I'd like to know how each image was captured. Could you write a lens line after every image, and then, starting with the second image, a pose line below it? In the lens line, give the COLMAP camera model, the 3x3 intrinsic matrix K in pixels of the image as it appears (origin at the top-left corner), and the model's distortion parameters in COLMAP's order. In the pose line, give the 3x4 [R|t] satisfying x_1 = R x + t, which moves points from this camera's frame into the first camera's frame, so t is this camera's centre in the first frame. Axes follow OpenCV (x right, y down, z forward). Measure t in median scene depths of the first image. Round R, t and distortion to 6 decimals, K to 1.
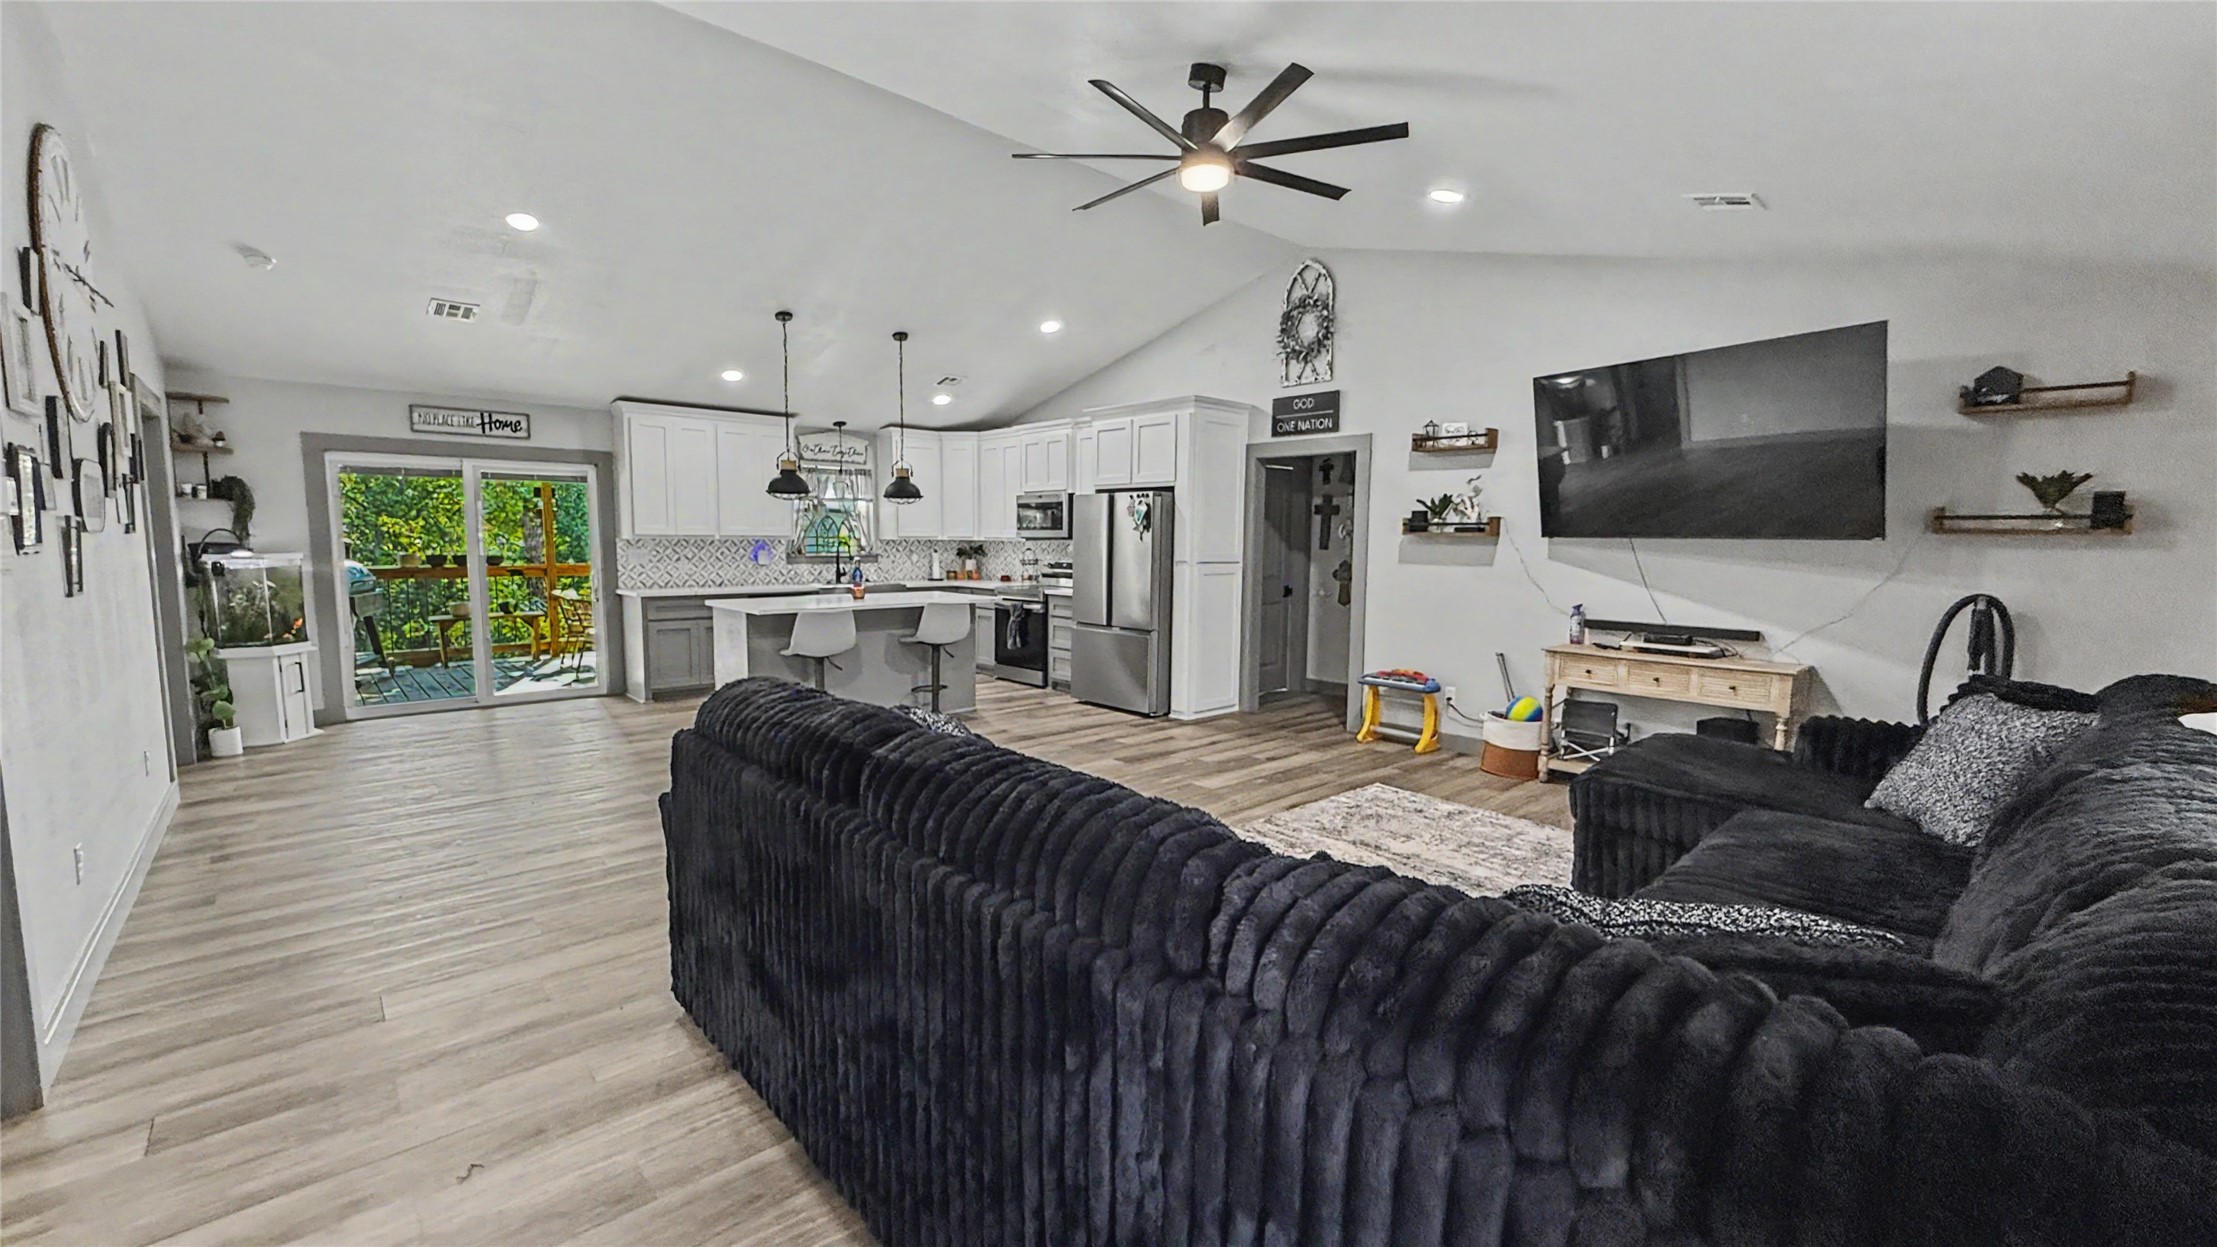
lens RADIAL K [[885.8, 0, 1114.6], [0, 885.8, 631.5], [0, 0, 1]] dist [0.000064, 0.000638]
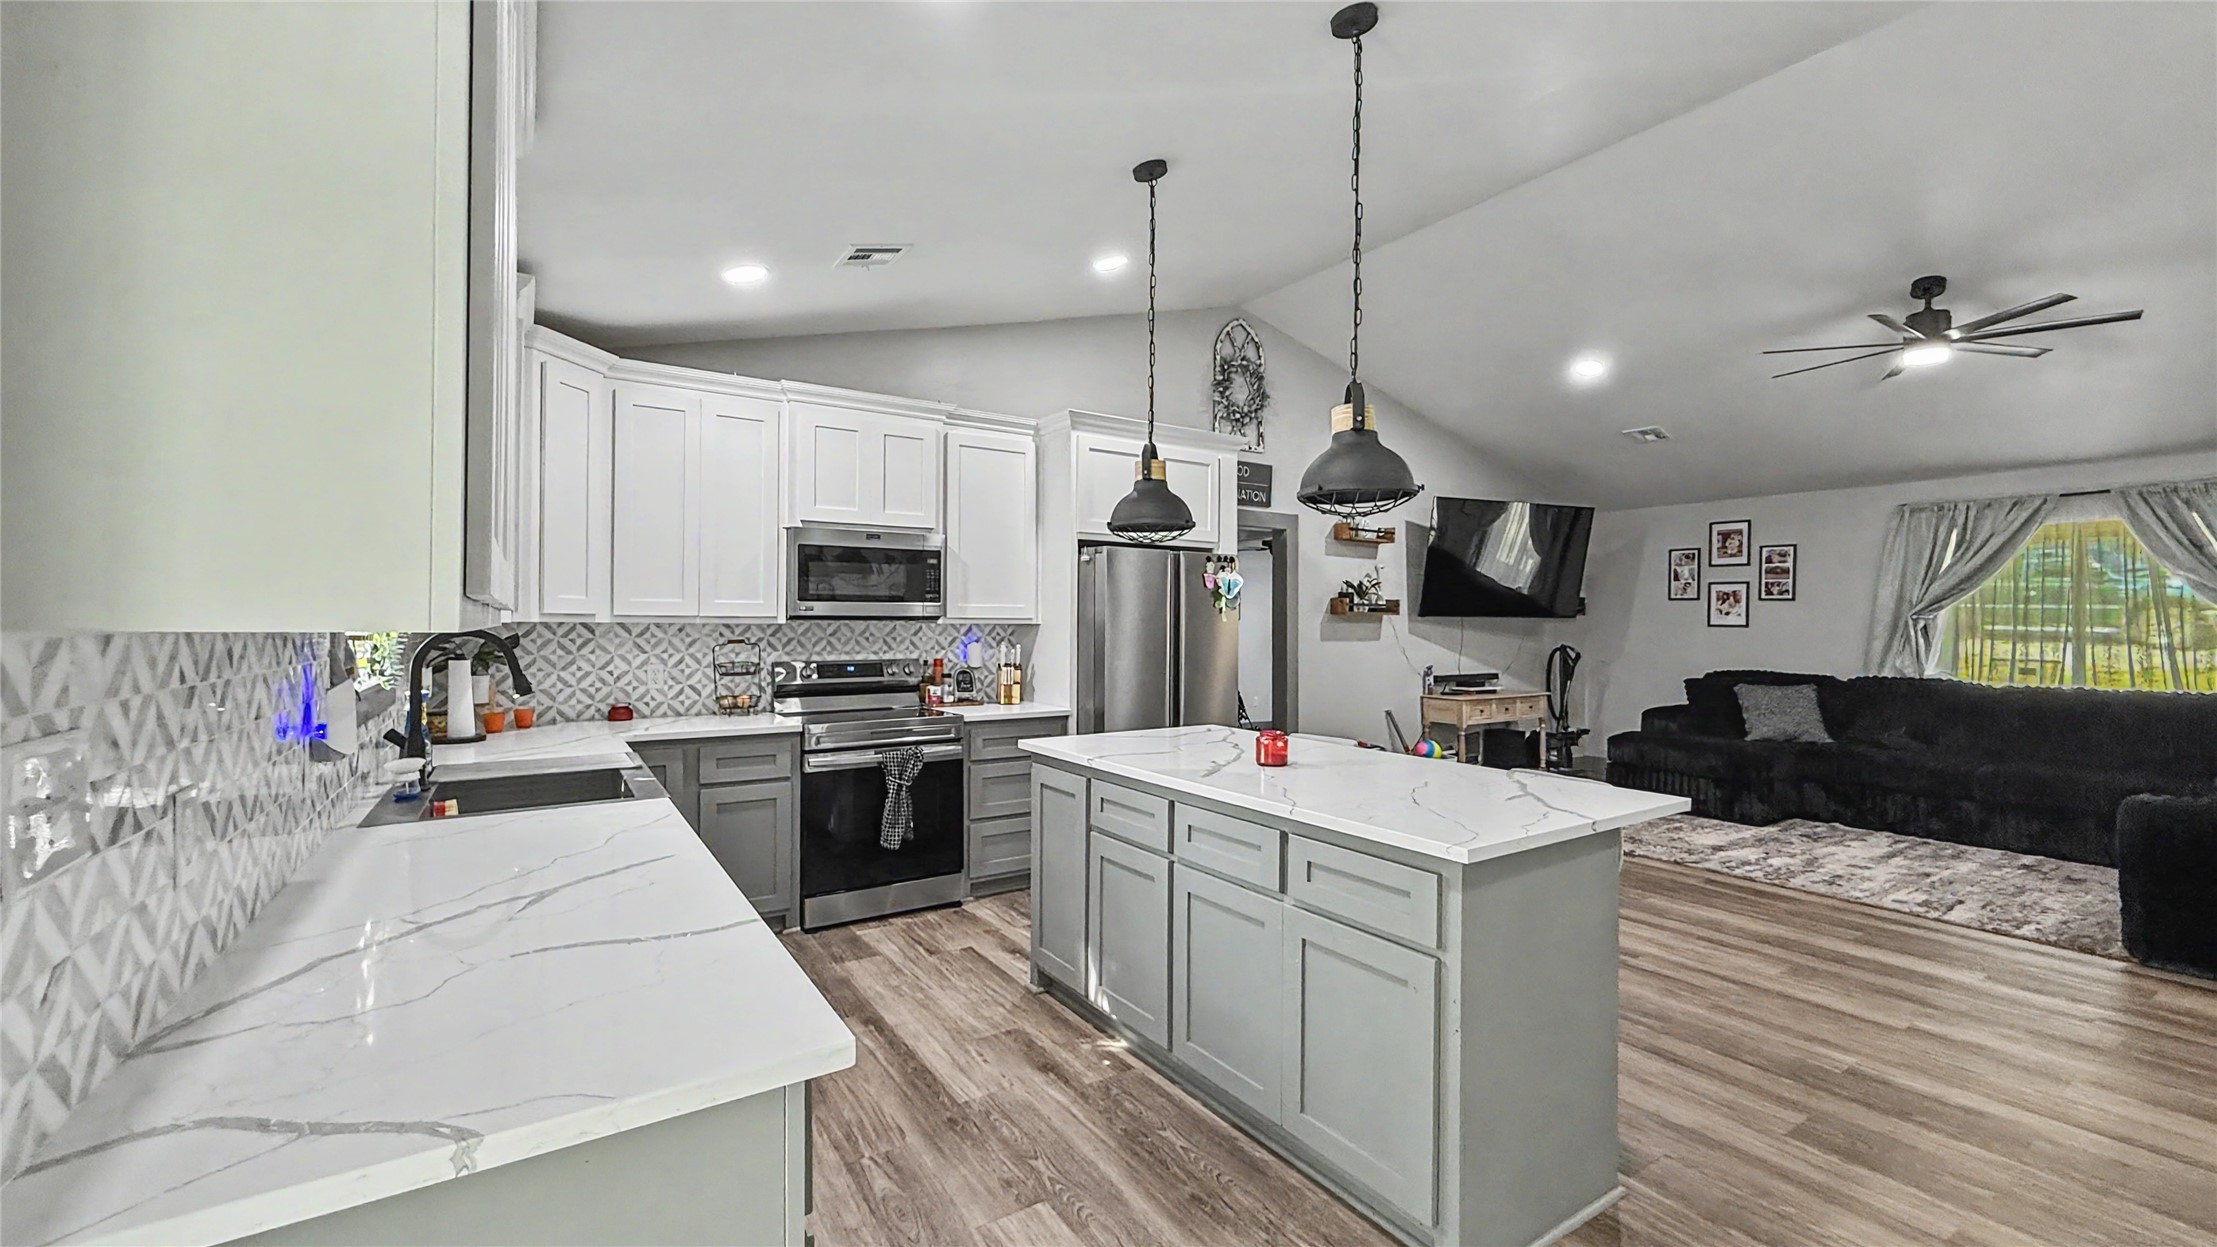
lens RADIAL K [[885.8, 0, 1105.1], [0, 885.8, 622.1], [0, 0, 1]] dist [0.000064, 0.000638]
pose [[0.163719, -0.008548, 0.986470, -0.808648], [0.101185, 0.994834, -0.008172, -0.123068], [-0.981304, 0.101154, 0.163738, 1.137406]]
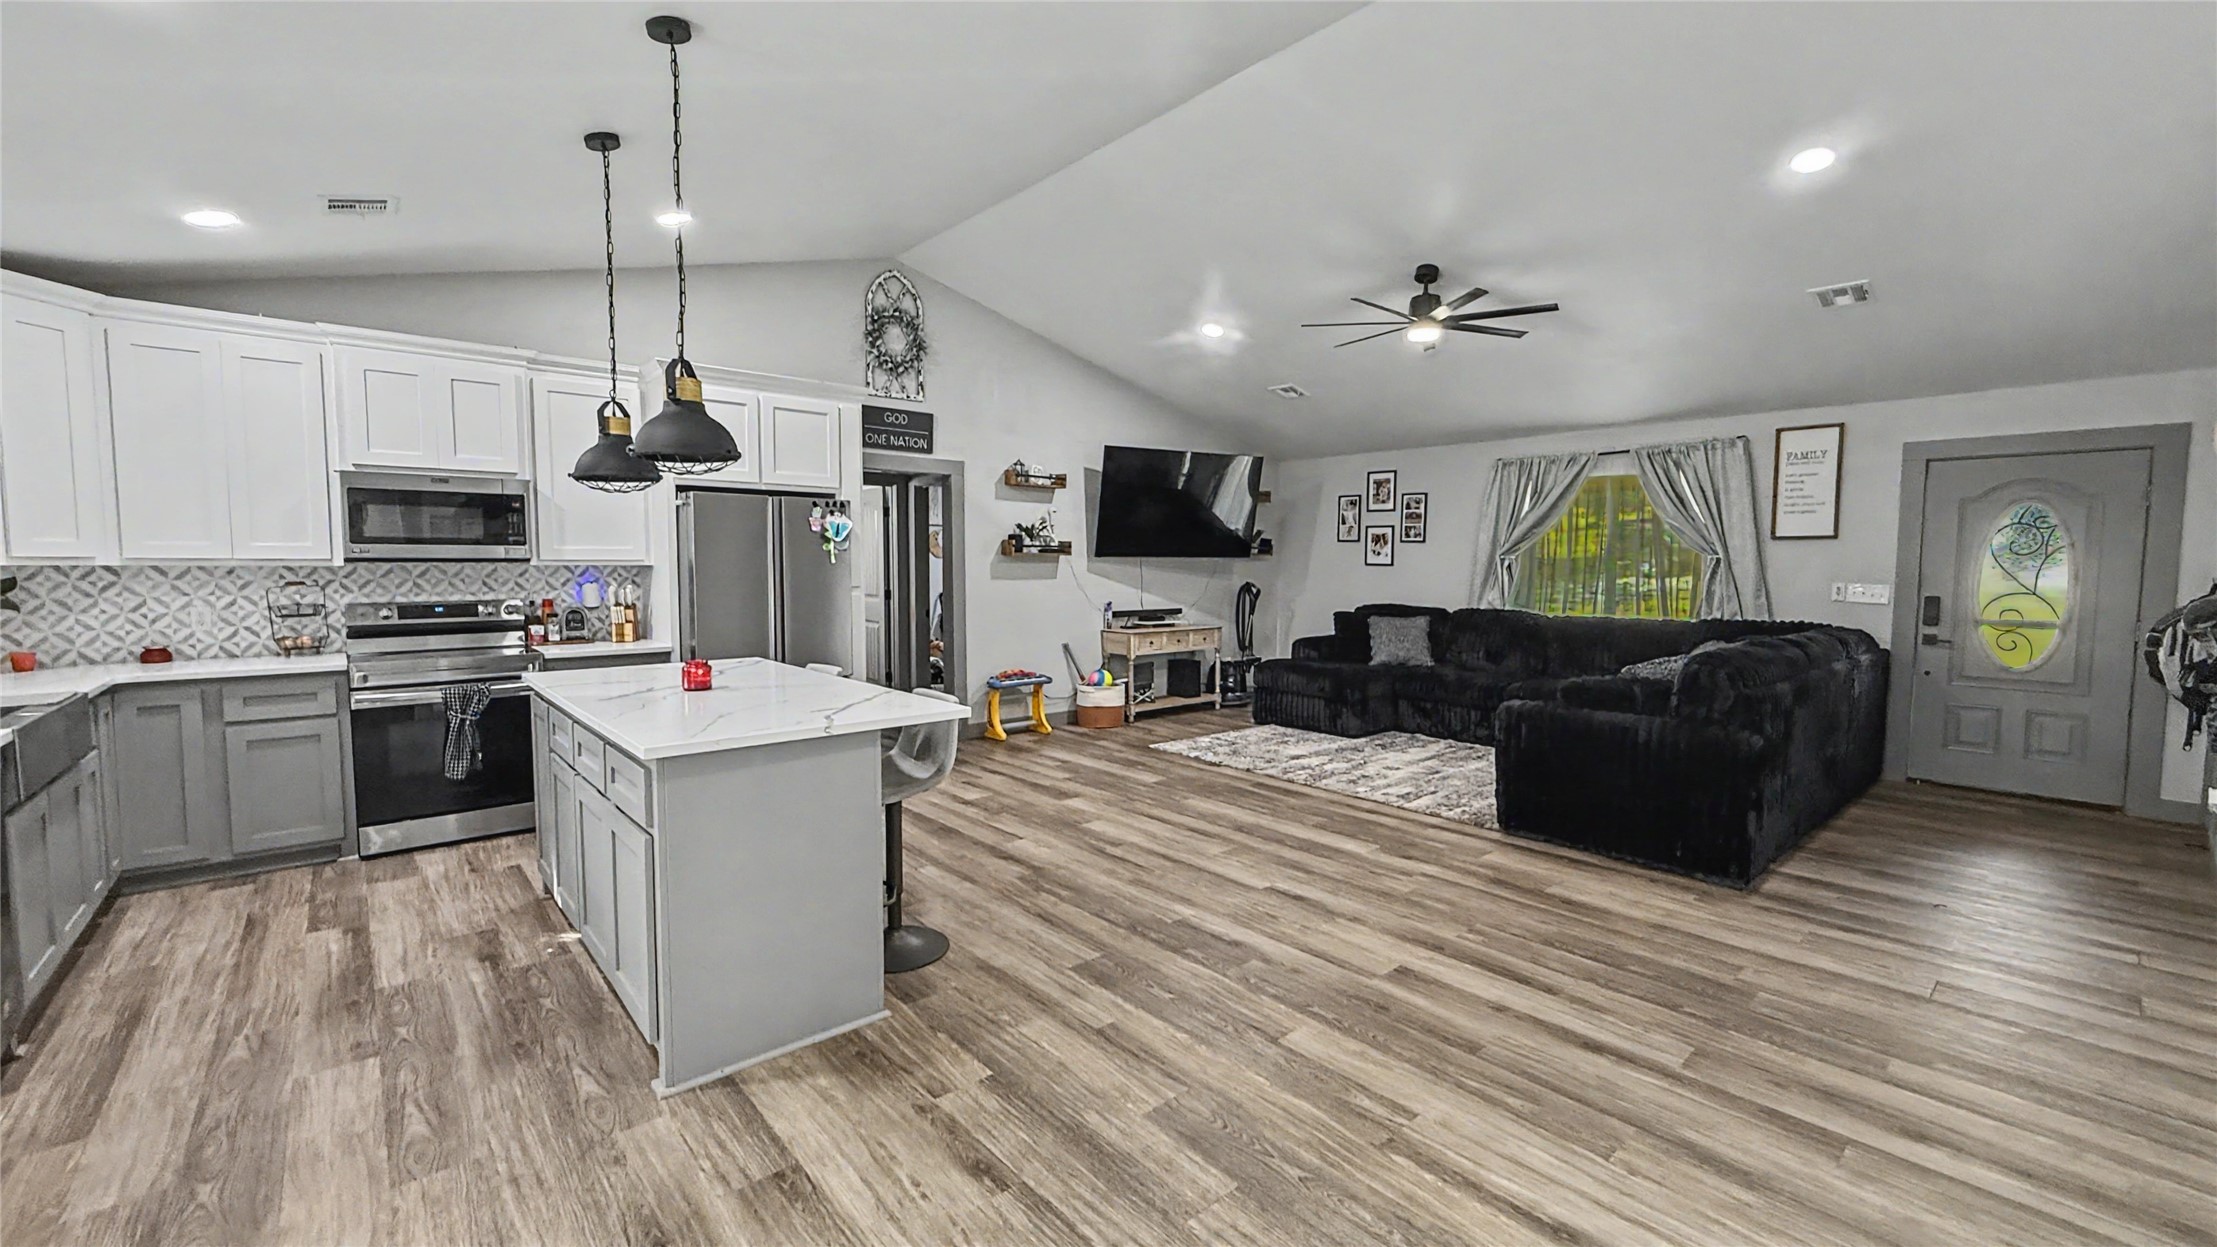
lens RADIAL K [[885.8, 0, 1105.1], [0, 885.8, 622.2], [0, 0, 1]] dist [0.000064, 0.000638]
pose [[0.029899, -0.078791, 0.996443, -0.857994], [0.102347, 0.991890, 0.075360, -0.098501], [-0.994299, 0.099729, 0.037721, 0.862132]]
